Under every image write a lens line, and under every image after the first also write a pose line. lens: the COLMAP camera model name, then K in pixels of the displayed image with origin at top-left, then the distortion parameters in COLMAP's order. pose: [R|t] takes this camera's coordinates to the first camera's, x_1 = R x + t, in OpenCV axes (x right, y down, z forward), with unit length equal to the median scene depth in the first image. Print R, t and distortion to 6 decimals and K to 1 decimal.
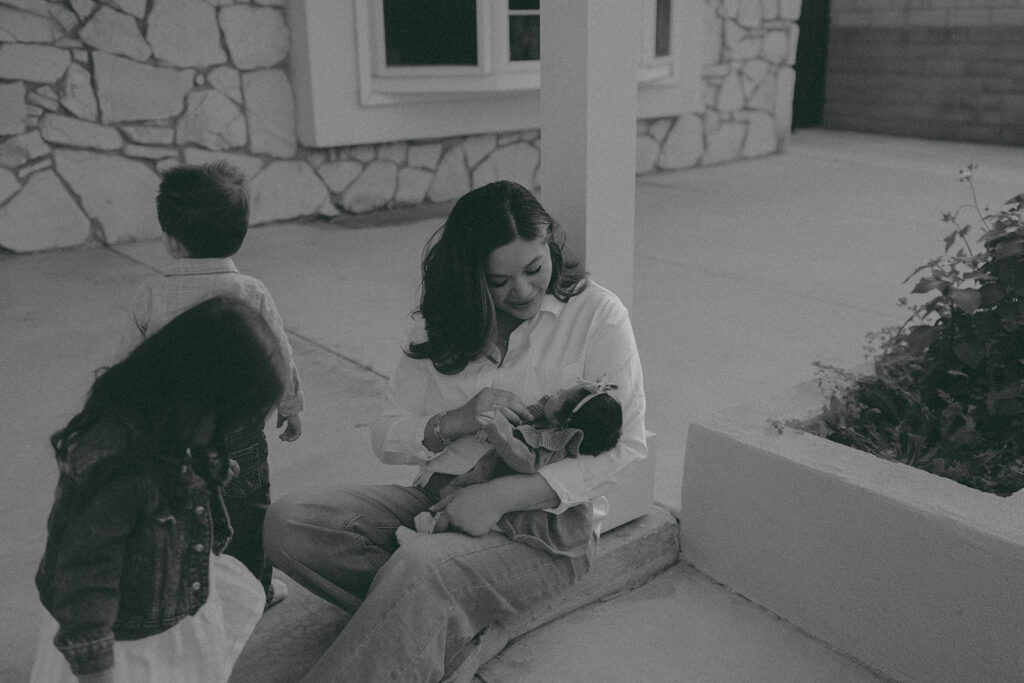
lens RADIAL K [[1031.5, 0, 519.6], [0, 1031.5, 342.0], [0, 0, 1]] dist [0.011198, 0.000000]
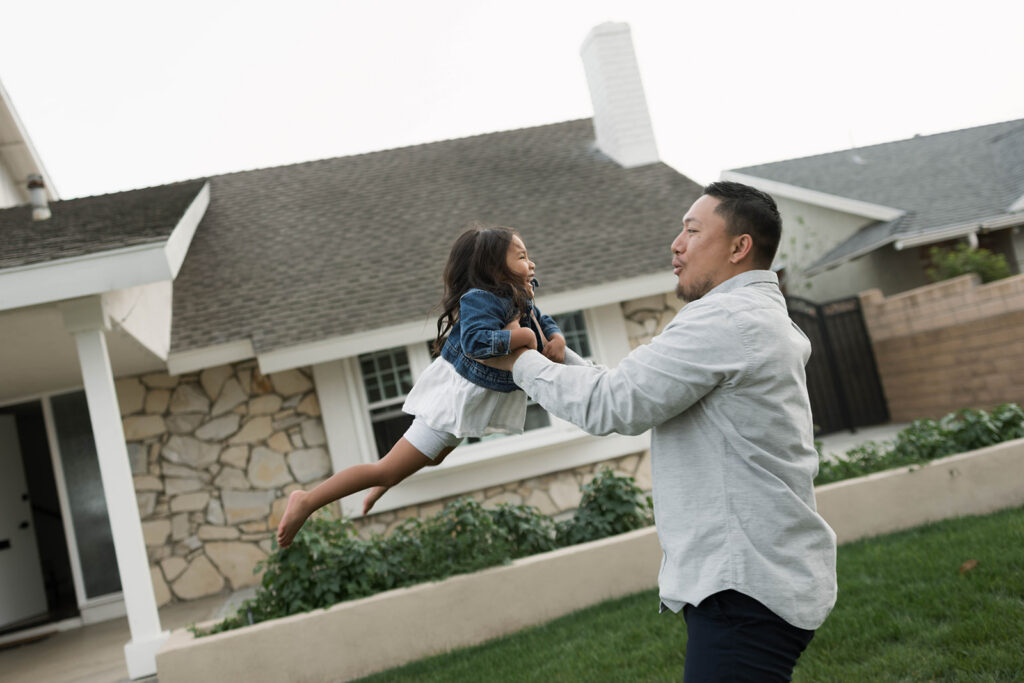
lens RADIAL K [[1031.5, 0, 512.6], [0, 1031.5, 343.0], [0, 0, 1]] dist [0.011198, 0.000000]
pose [[0.865657, -0.218060, -0.450653, 0.842639], [0.063317, 0.940616, -0.333516, 0.120535], [0.496618, 0.260176, 0.828057, -0.347750]]
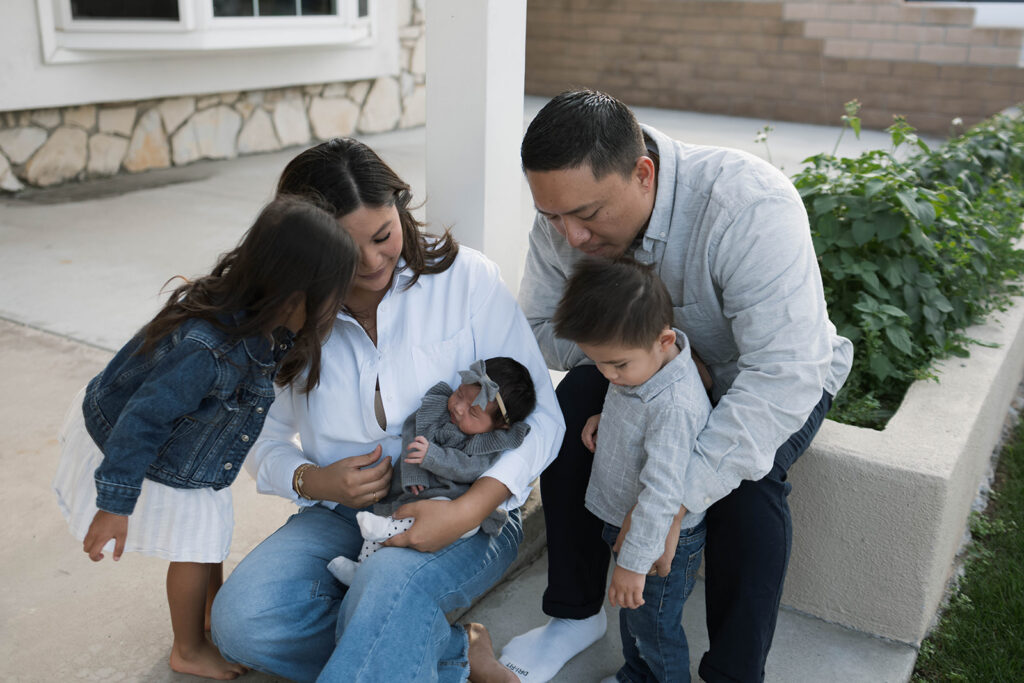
lens RADIAL K [[1031.5, 0, 522.9], [0, 1031.5, 338.5], [0, 0, 1]] dist [0.011198, 0.000000]
pose [[0.938579, -0.077053, 0.336351, -0.082959], [0.066333, 0.996859, 0.043265, -0.006897], [-0.338628, -0.018296, 0.940742, 0.030383]]
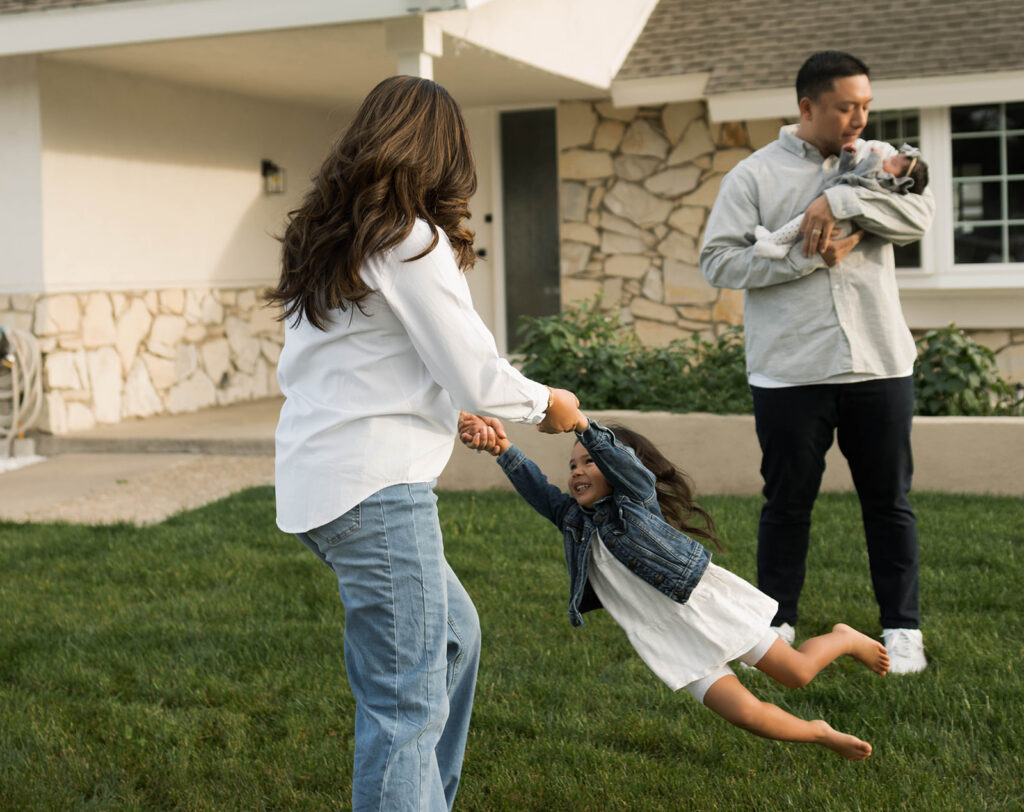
lens RADIAL K [[1544.1, 0, 500.2], [0, 1544.1, 302.3], [0, 0, 1]] dist [0.024009, 0.000000]
pose [[0.477928, 0.011052, -0.878329, 1.262286], [-0.238880, 0.963871, -0.117855, 0.094848], [0.845293, 0.266141, 0.463301, -0.221469]]
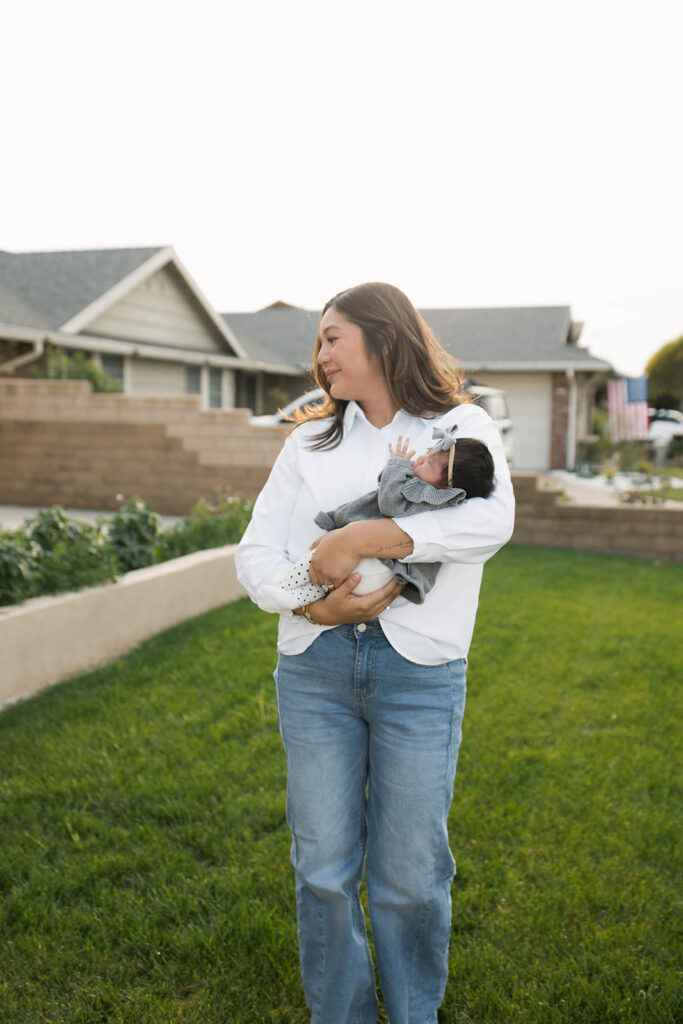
lens RADIAL K [[1031.5, 0, 336.5], [0, 1031.5, 512.2], [0, 0, 1]] dist [0.011198, 0.000000]
pose [[0.835509, -0.021893, 0.549040, 0.040439], [0.133625, 0.977305, -0.164376, 0.111386], [-0.532981, 0.210704, 0.819472, -0.375209]]
